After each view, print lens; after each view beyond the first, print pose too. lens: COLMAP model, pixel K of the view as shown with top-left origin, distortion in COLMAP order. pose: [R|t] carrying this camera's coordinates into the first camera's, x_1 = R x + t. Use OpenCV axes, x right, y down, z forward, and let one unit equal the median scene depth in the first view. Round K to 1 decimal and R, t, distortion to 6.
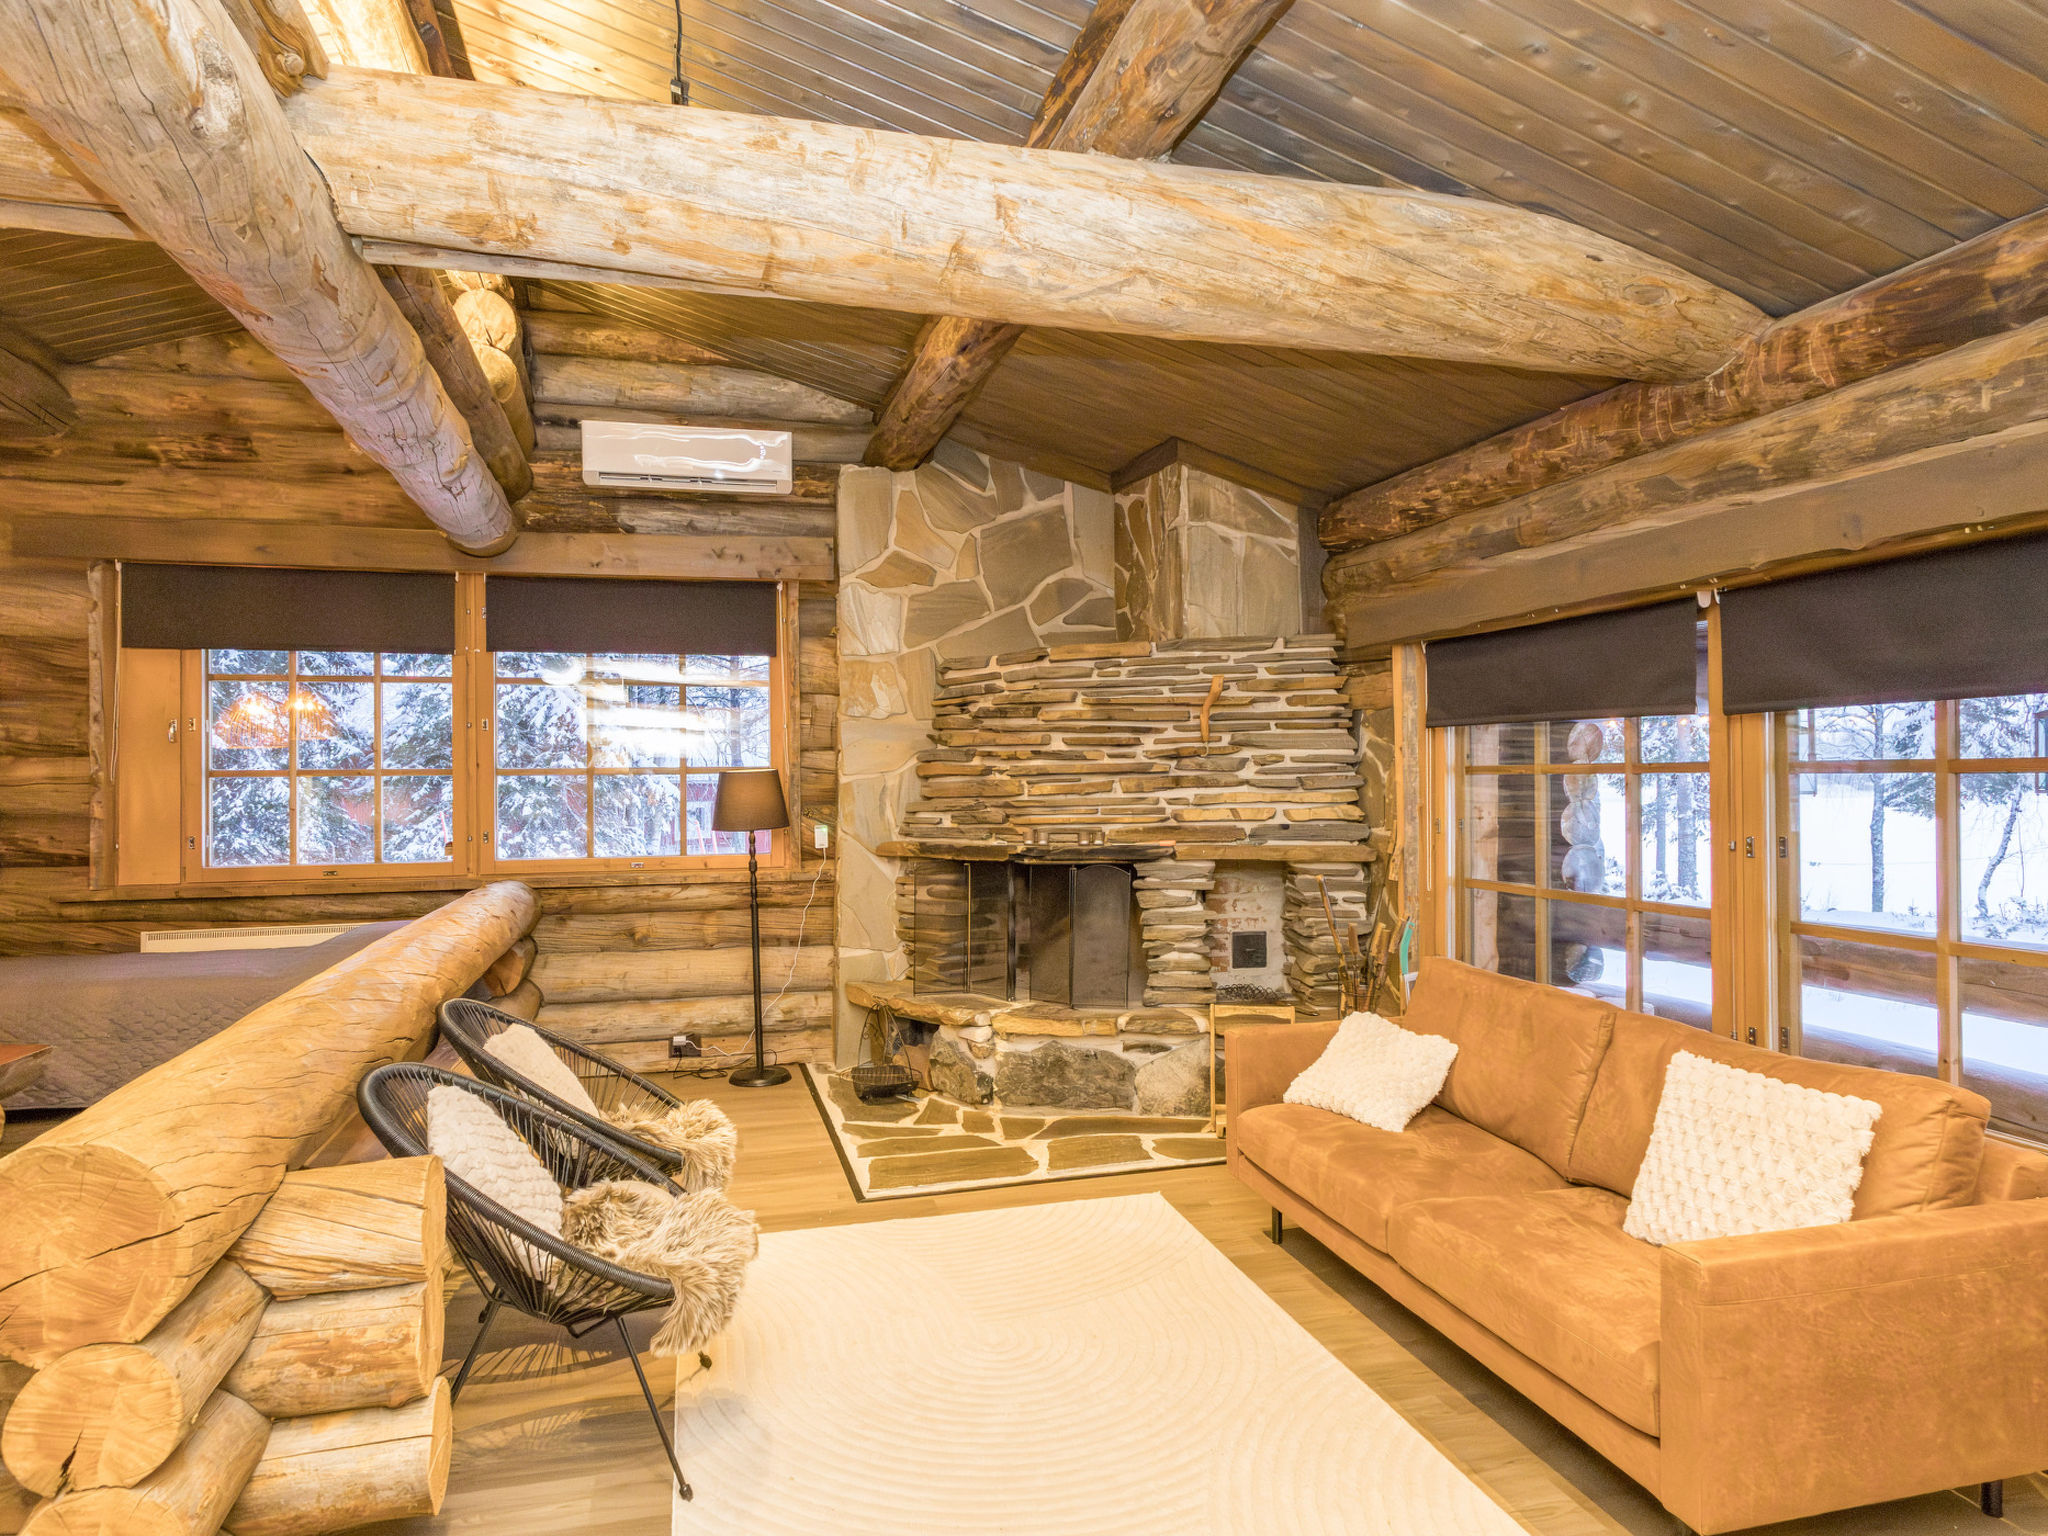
lens RADIAL K [[1215.2, 0, 1024.0], [0, 1215.2, 768.0], [0, 0, 1]] dist [-0.009249, -0.000754]
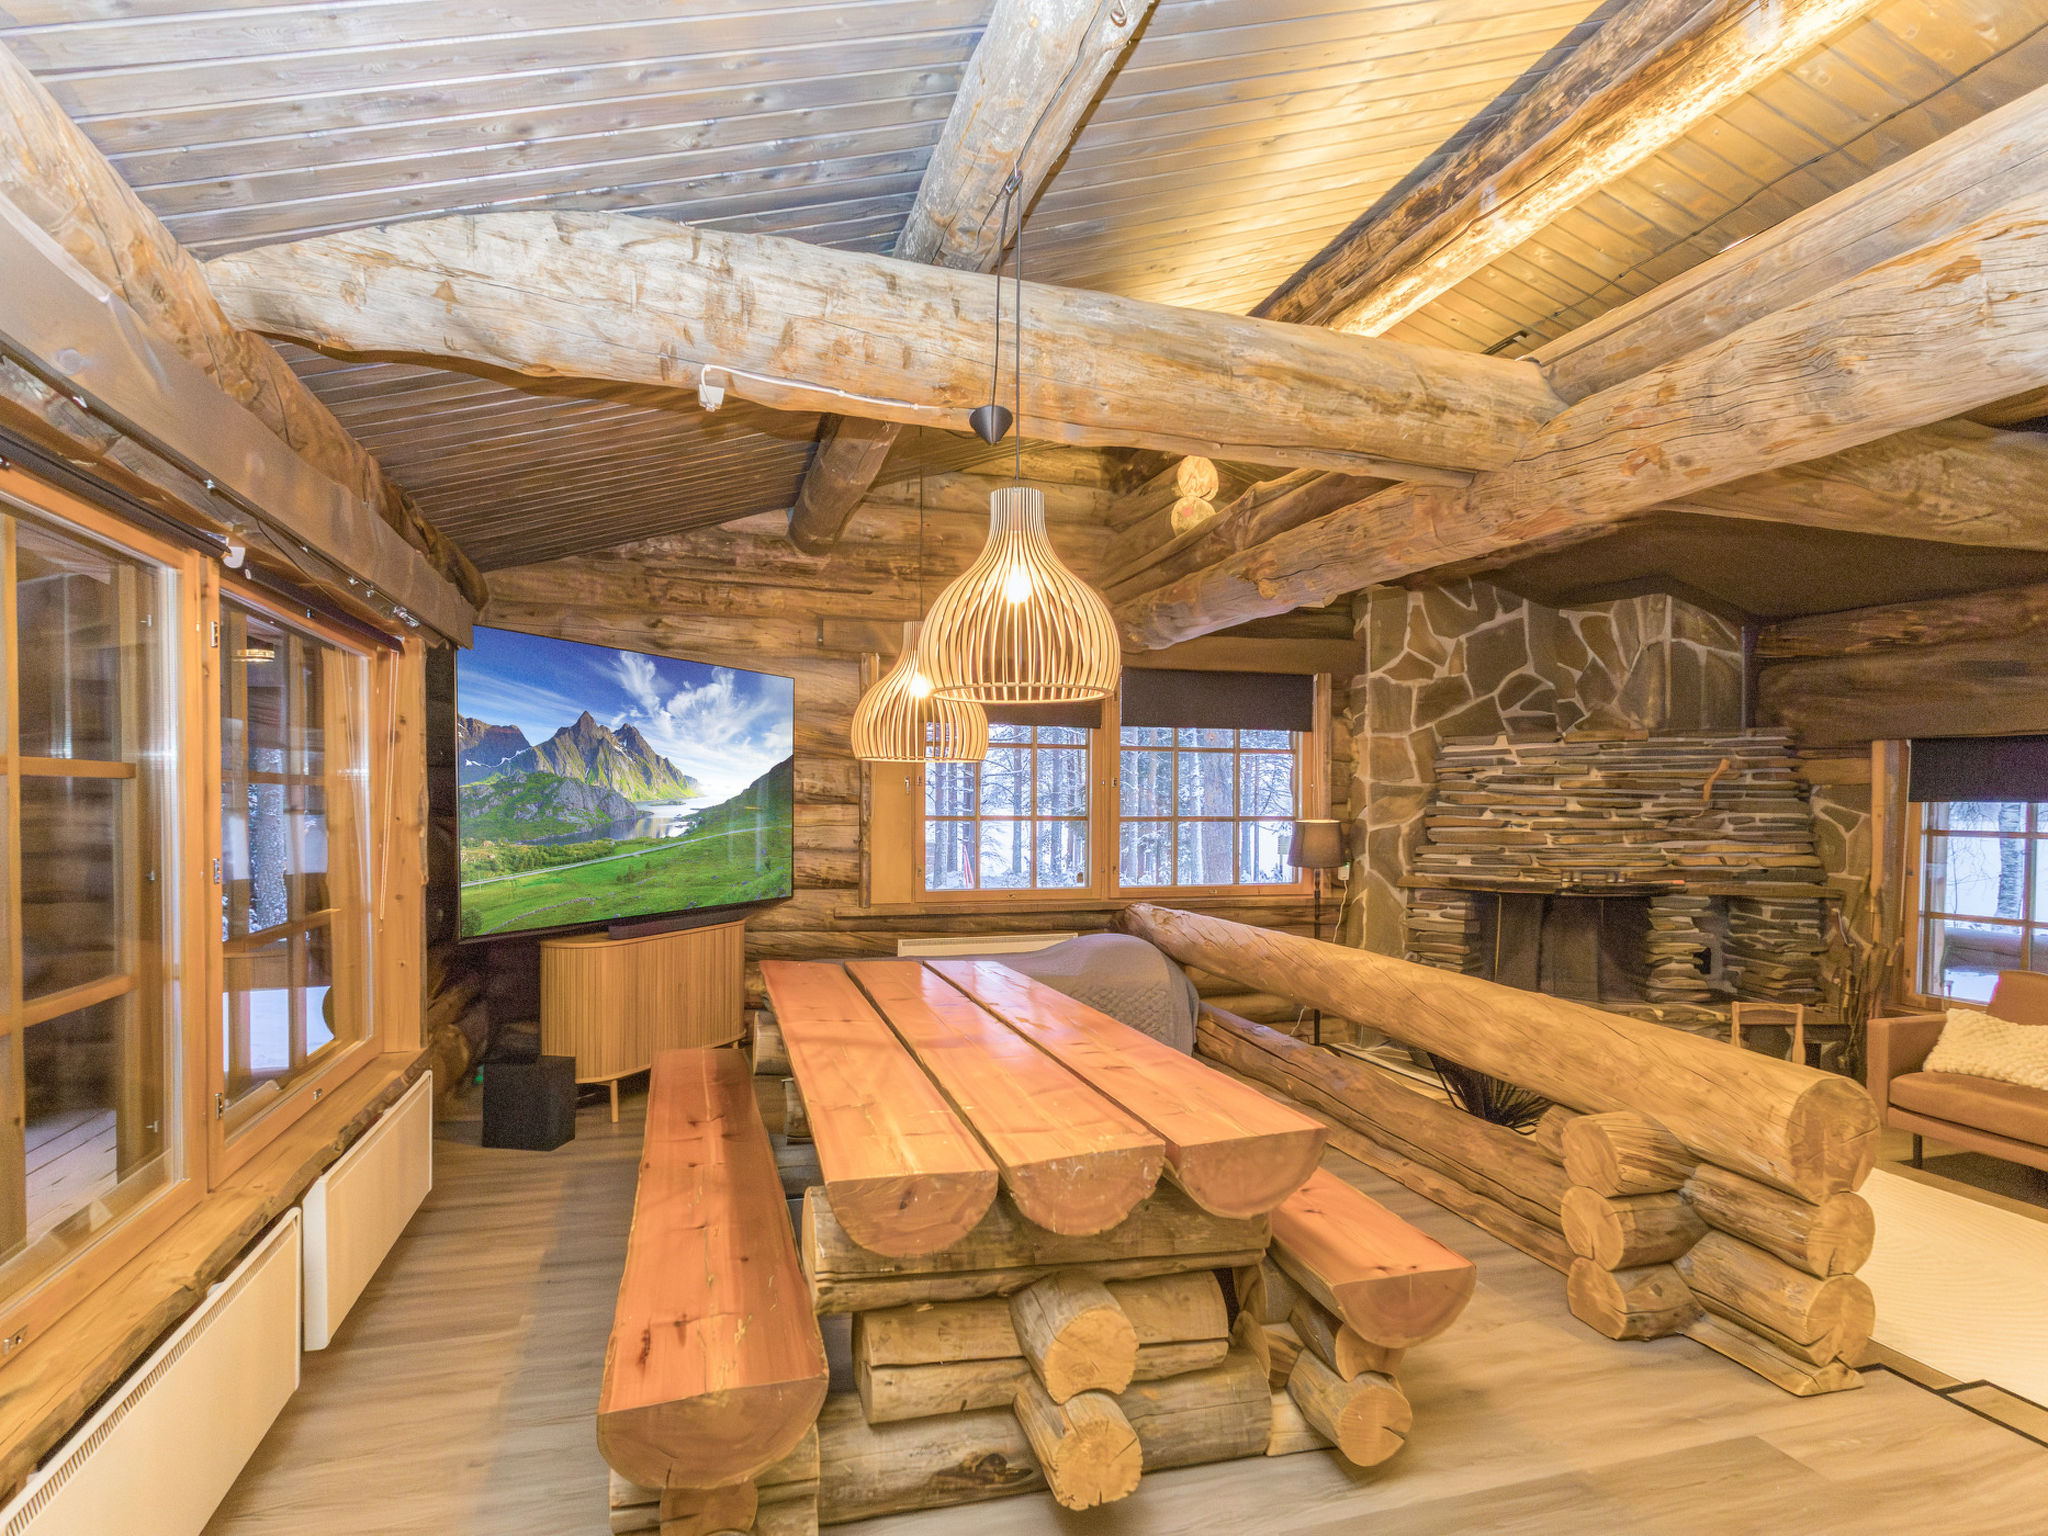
lens RADIAL K [[1071.4, 0, 1020.7], [0, 1071.4, 828.0], [0, 0, 1]] dist [-0.001338, 0.001539]
pose [[0.999539, 0.014809, 0.026494, -0.614781], [-0.015565, 0.999471, 0.028572, -0.019515], [-0.026057, -0.028971, 0.999241, -0.155098]]
